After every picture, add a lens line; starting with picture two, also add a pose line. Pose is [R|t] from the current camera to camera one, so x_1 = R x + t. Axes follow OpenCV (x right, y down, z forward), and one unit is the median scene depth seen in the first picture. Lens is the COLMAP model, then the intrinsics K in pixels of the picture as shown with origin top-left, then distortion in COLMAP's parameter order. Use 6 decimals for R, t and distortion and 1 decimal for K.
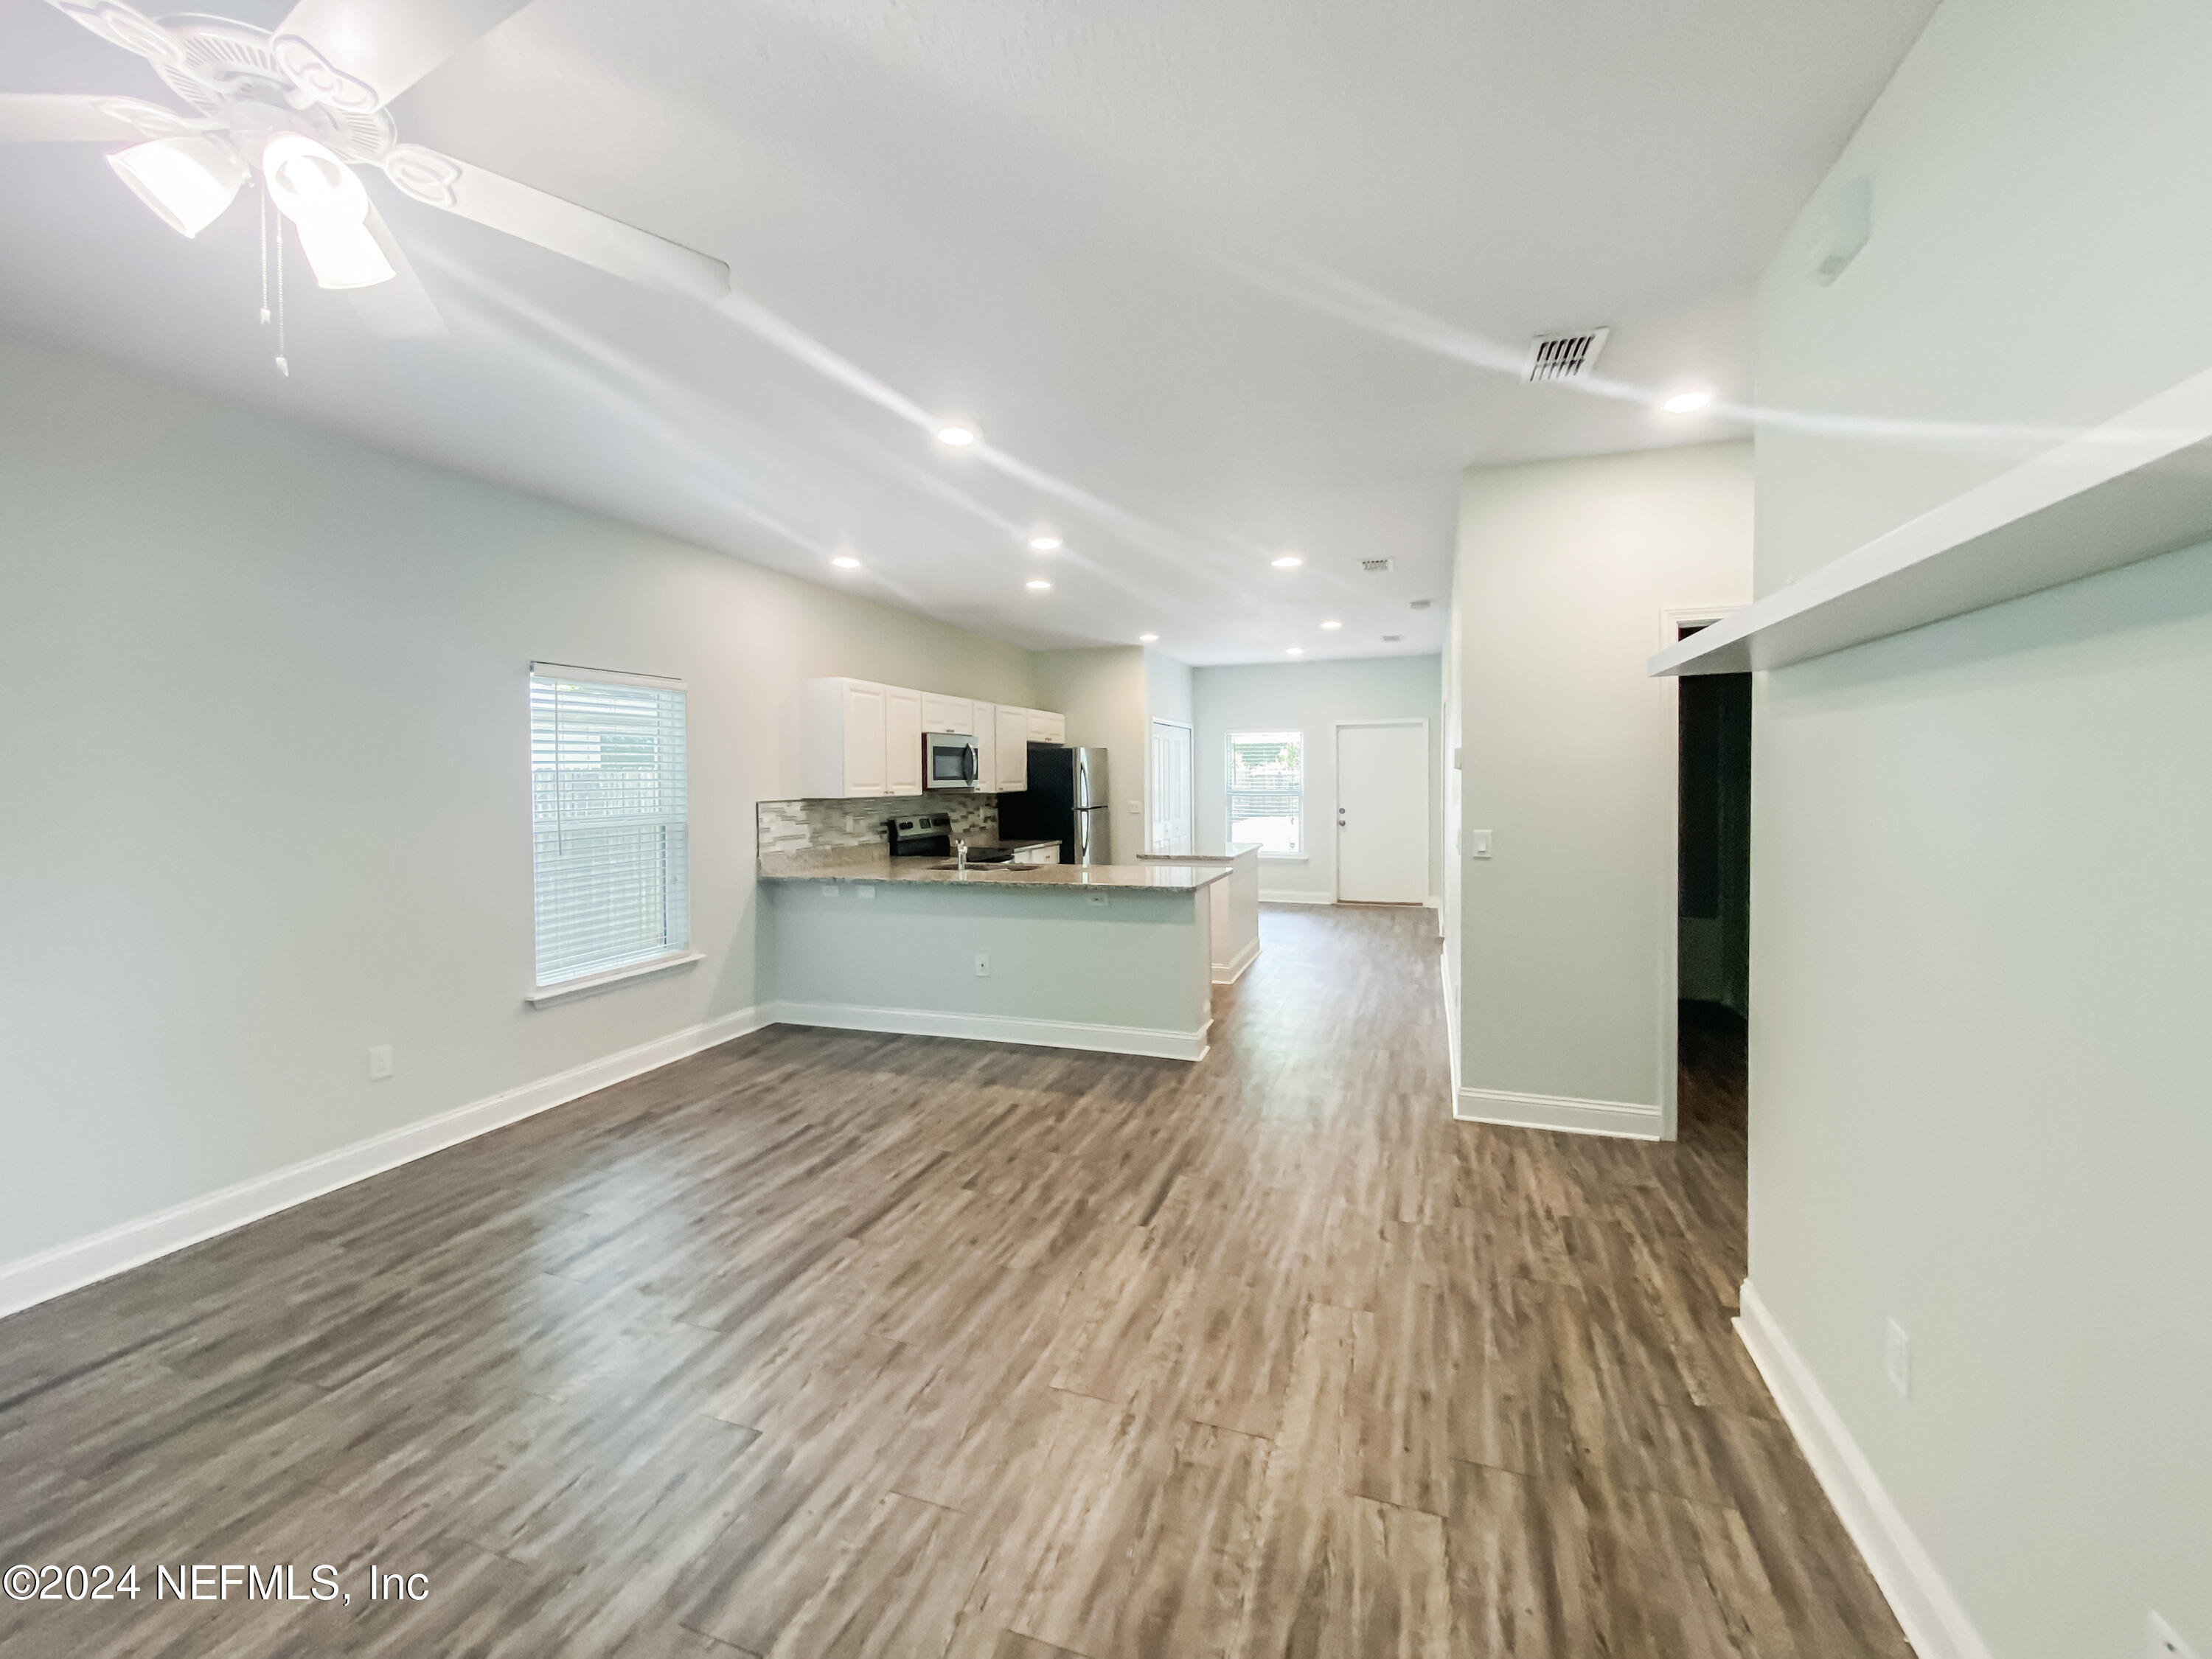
lens RADIAL K [[917.1, 0, 1114.9], [0, 917.1, 800.9], [0, 0, 1]] dist [0.003617, -0.001650]
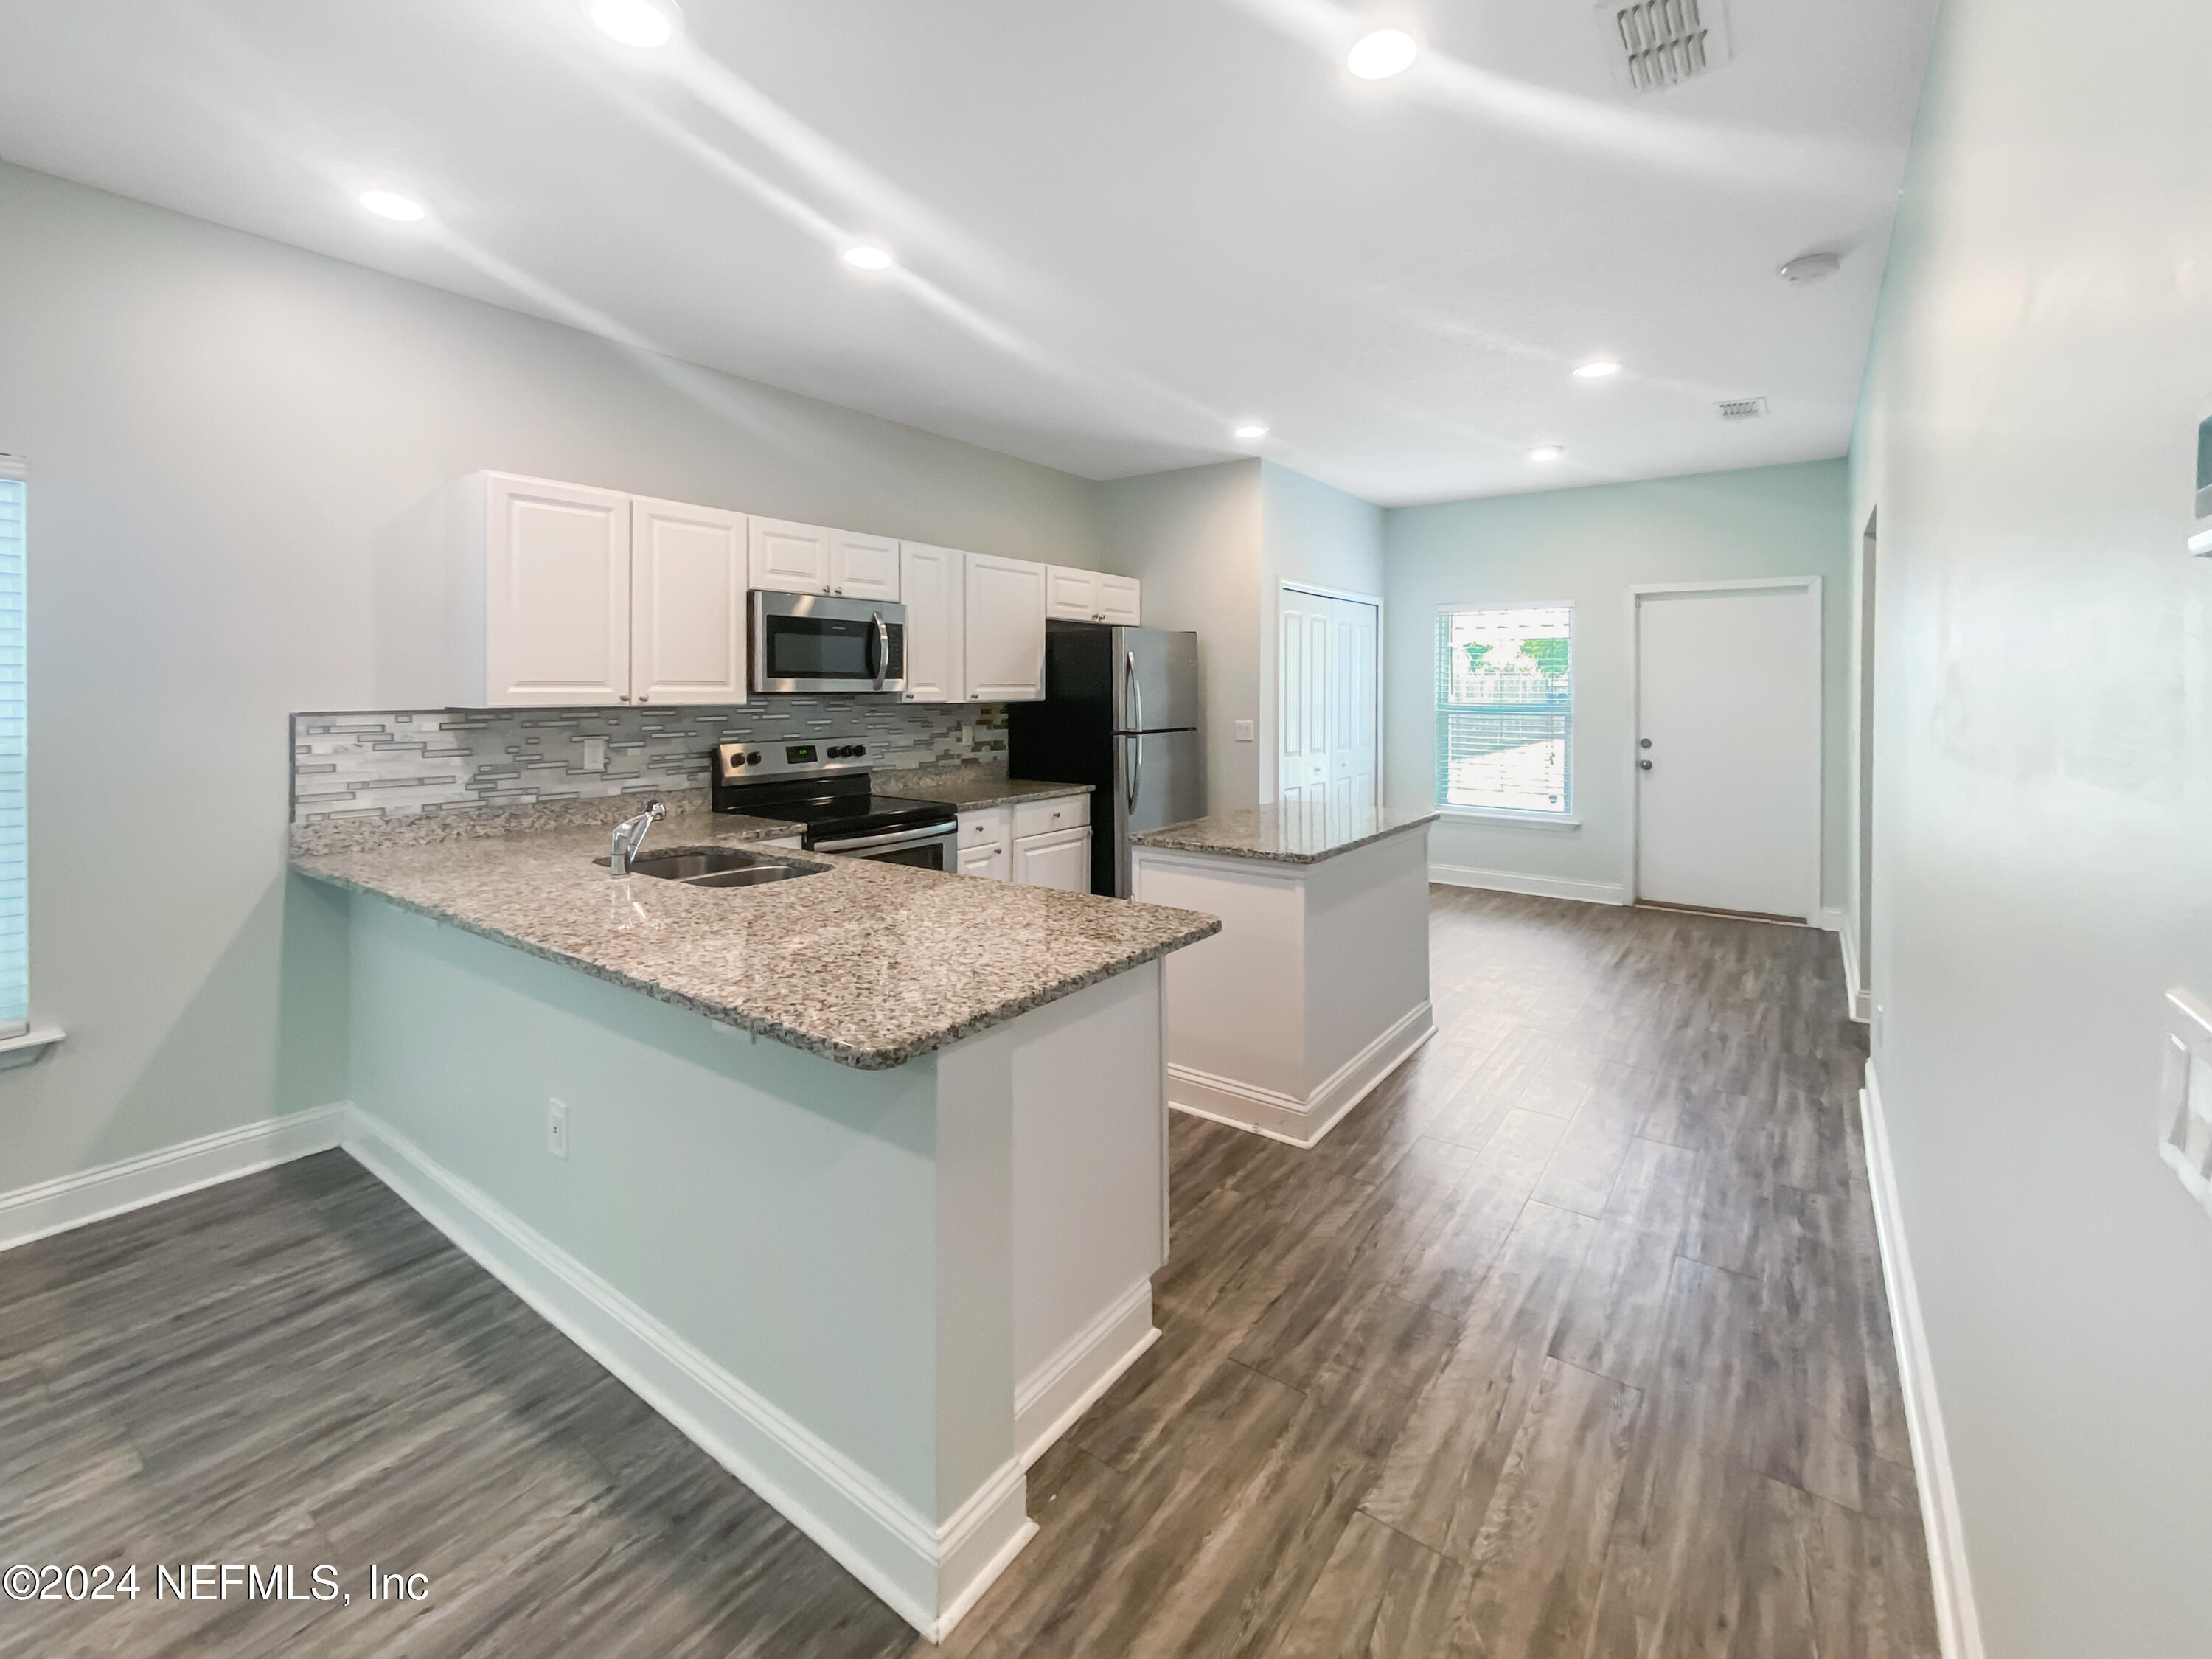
lens RADIAL K [[917.1, 0, 1108.1], [0, 917.1, 719.1], [0, 0, 1]] dist [0.003617, -0.001650]
pose [[0.949846, 0.029382, -0.311334, 0.334685], [-0.024492, 0.999508, 0.019603, -0.028984], [0.311756, -0.010994, 0.950098, 1.094135]]
